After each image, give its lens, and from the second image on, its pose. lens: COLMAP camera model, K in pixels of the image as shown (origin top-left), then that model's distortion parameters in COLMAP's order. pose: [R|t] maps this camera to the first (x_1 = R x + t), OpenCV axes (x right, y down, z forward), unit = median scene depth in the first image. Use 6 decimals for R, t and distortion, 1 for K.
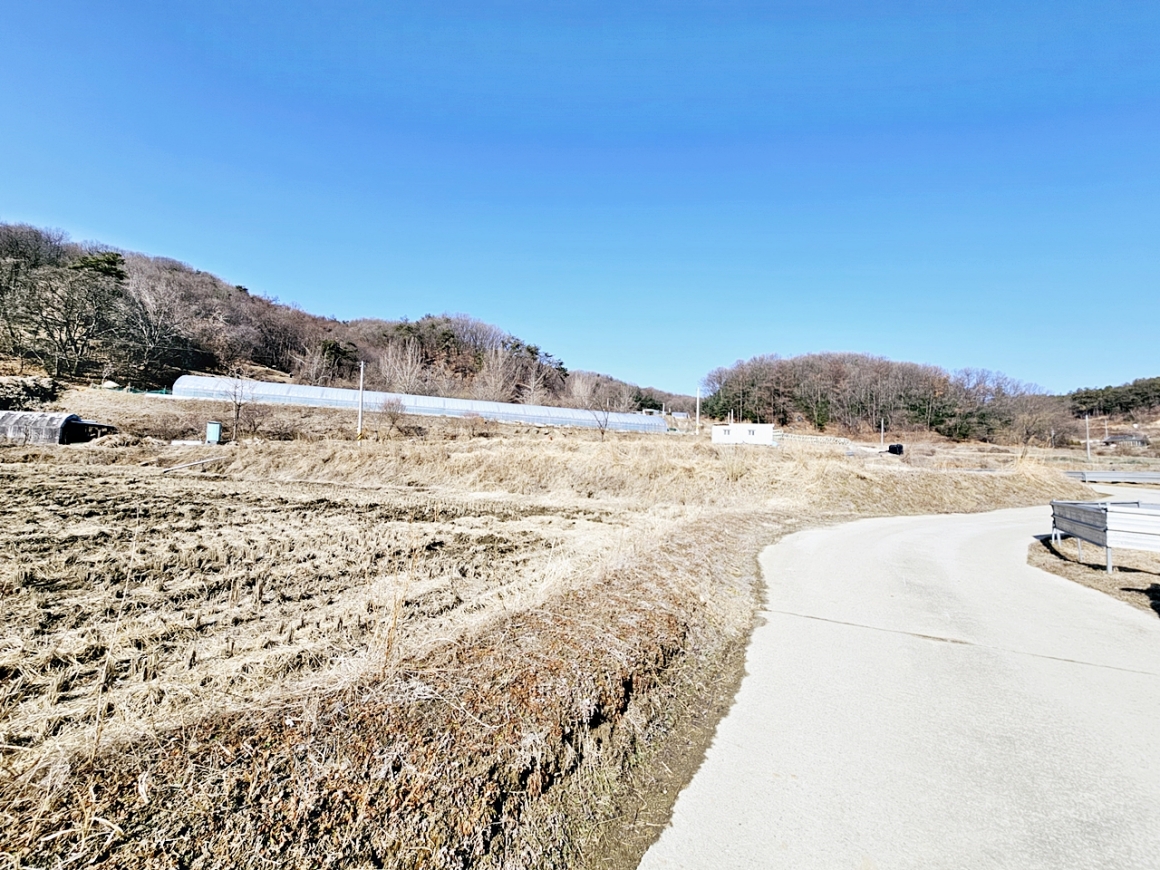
lens RADIAL K [[472.6, 0, 579.1], [0, 472.6, 433.9], [0, 0, 1]] dist [-0.003211, 0.000723]
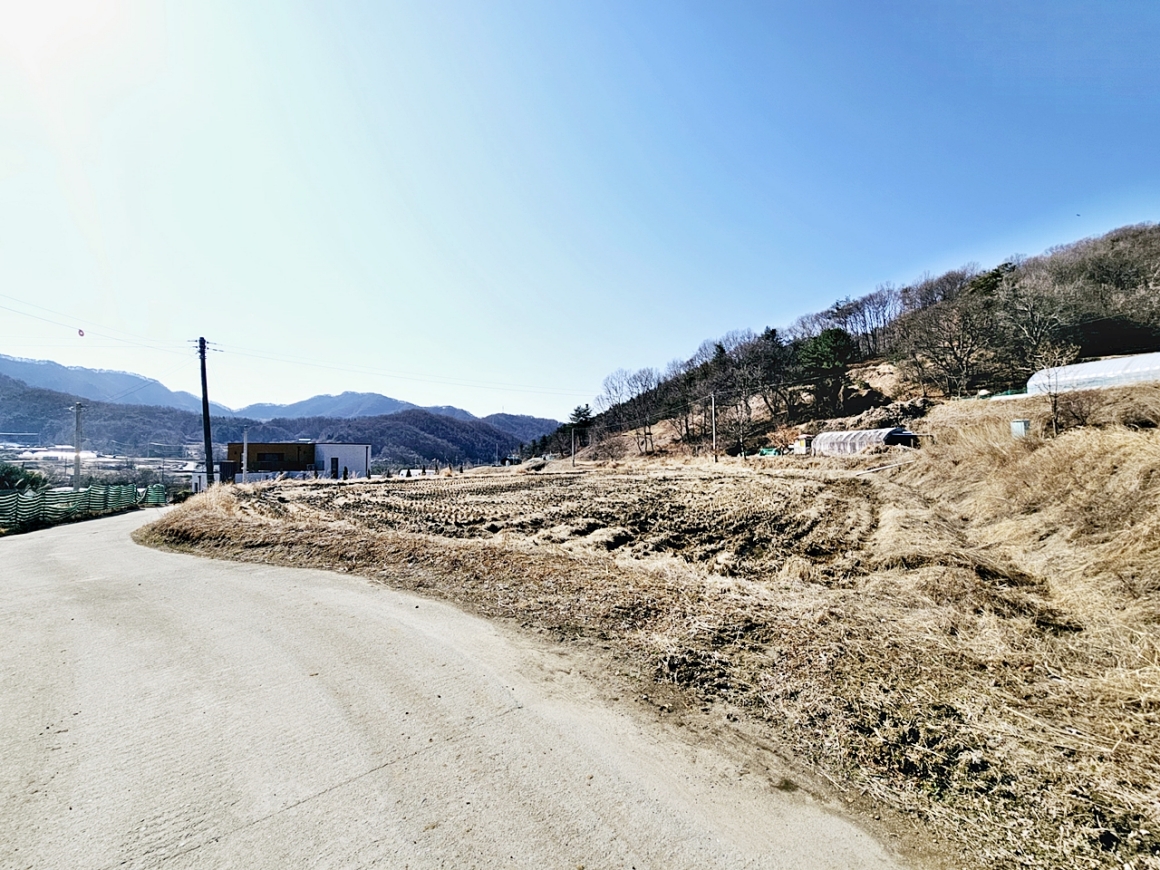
lens RADIAL K [[472.6, 0, 580.1], [0, 472.6, 435.6], [0, 0, 1]] dist [-0.003211, 0.000723]
pose [[-0.098609, -0.078173, -0.992051, 0.284149], [0.075959, 0.993410, -0.085830, 0.025723], [0.992223, -0.083819, -0.092021, 0.367165]]
